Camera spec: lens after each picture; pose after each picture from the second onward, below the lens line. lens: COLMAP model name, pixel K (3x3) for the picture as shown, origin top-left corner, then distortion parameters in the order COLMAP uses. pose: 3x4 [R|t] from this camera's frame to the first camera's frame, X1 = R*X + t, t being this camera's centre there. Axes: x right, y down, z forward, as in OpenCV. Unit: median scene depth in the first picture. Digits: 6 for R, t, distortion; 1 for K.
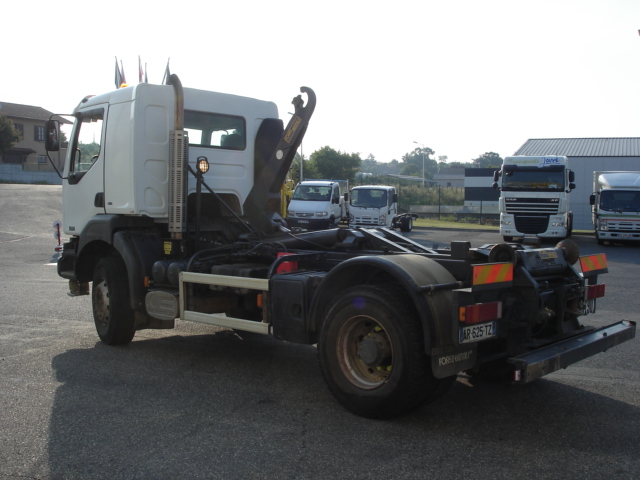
lens RADIAL K [[743.8, 0, 319.9], [0, 743.8, 241.0], [0, 0, 1]] dist [-0.109036, 0.000000]
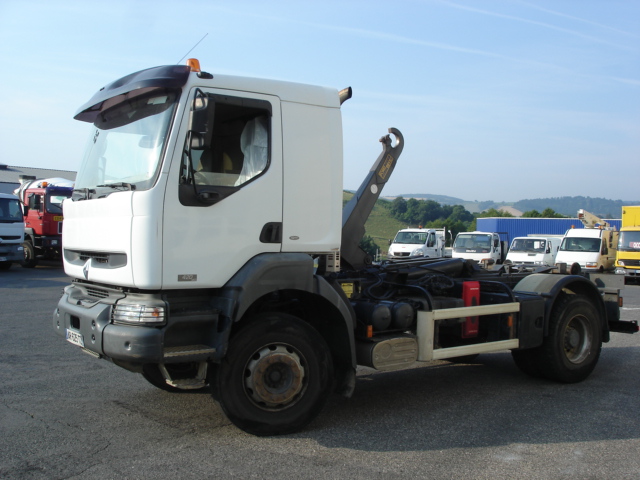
lens RADIAL K [[743.8, 0, 319.8], [0, 743.8, 239.5], [0, 0, 1]] dist [-0.109036, 0.000000]
pose [[0.185657, -0.005900, 0.982597, -1.082497], [0.042821, 0.999081, -0.002092, -0.050375], [-0.981681, 0.042464, 0.185738, 0.907414]]
